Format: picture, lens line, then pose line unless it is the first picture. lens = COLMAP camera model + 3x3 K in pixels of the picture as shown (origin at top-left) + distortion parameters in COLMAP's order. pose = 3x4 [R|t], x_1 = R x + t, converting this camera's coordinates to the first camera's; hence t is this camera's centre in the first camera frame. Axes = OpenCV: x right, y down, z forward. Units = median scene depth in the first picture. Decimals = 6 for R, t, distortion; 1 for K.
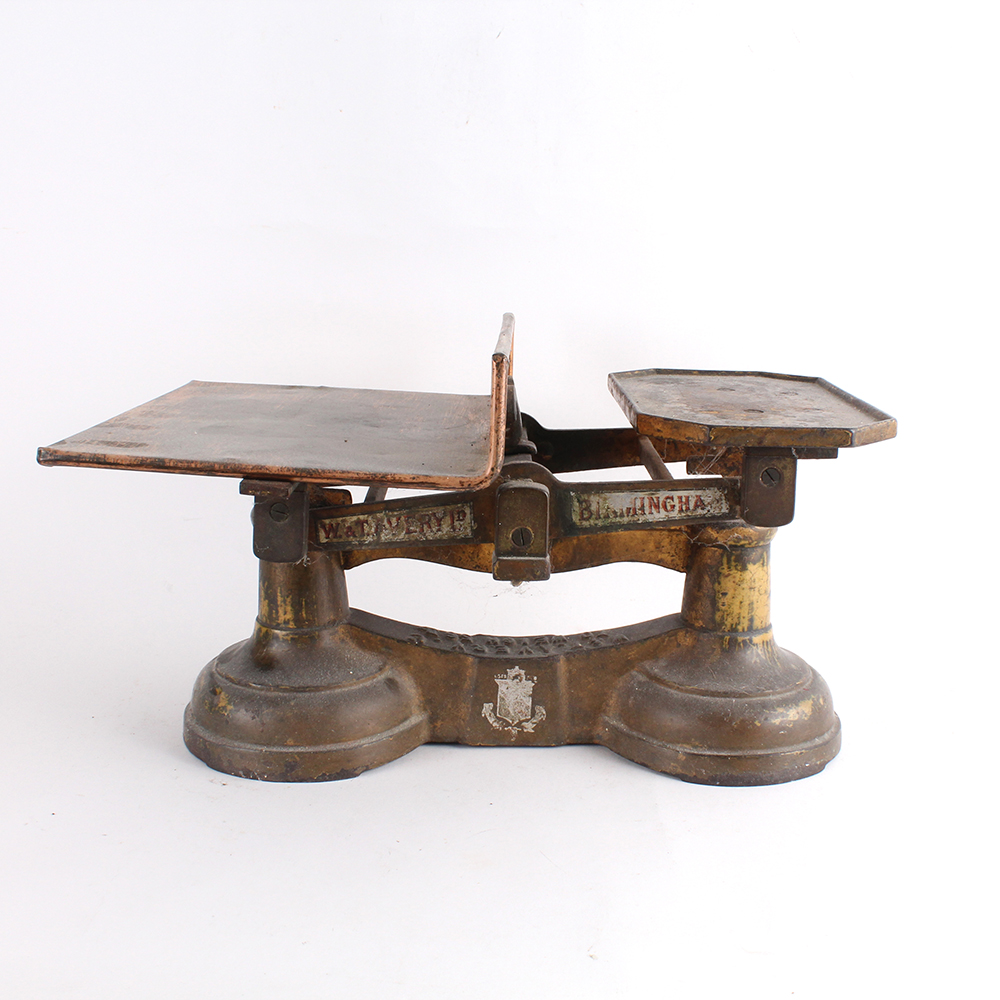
lens RADIAL K [[1530.5, 0, 502.9], [0, 1530.5, 492.0], [0, 0, 1]] dist [-0.148736, 0.000000]
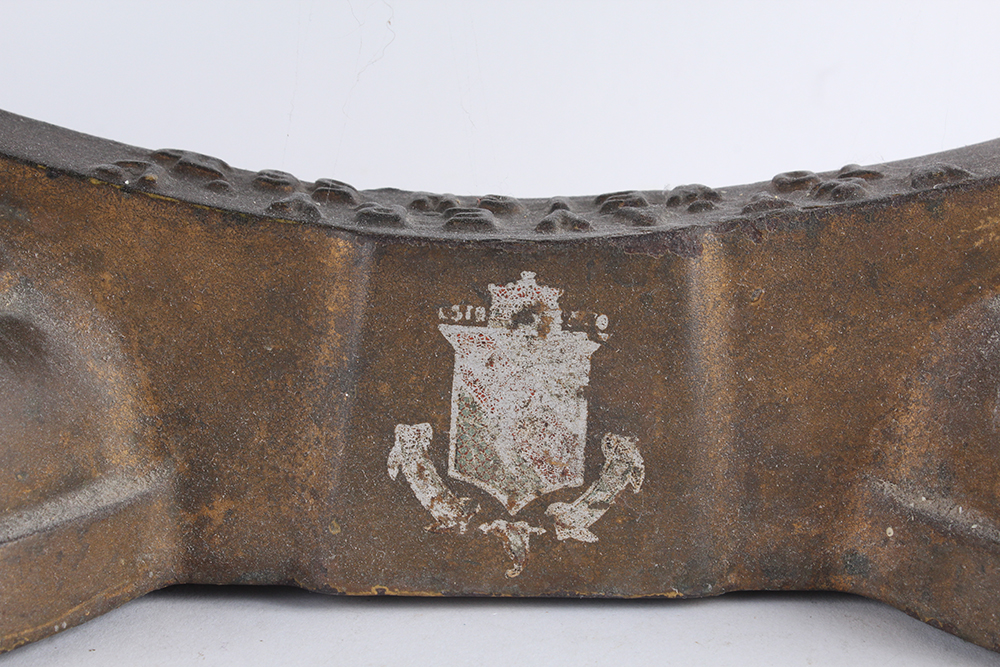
lens RADIAL K [[2065.8, 0, 504.6], [0, 2065.8, 336.0], [0, 0, 1]] dist [0.058053, 0.000000]
pose [[0.999969, -0.000163, -0.007849, 0.008043], [0.000018, 0.999830, -0.018436, 0.131422], [0.007851, 0.018435, 0.999799, 0.667744]]
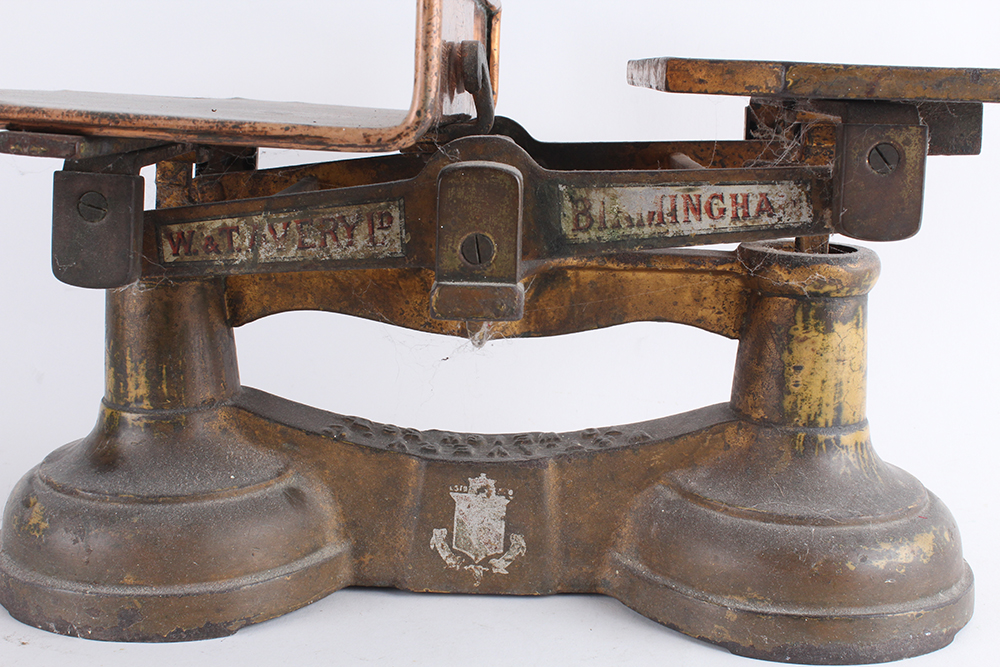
lens RADIAL K [[1439.5, 0, 498.3], [0, 1439.5, 338.9], [0, 0, 1]] dist [-0.039596, 0.000000]
pose [[0.999255, 0.015002, -0.035551, 0.037466], [-0.015853, 0.999592, -0.023774, 0.070420], [0.035179, 0.024320, 0.999085, 0.372037]]
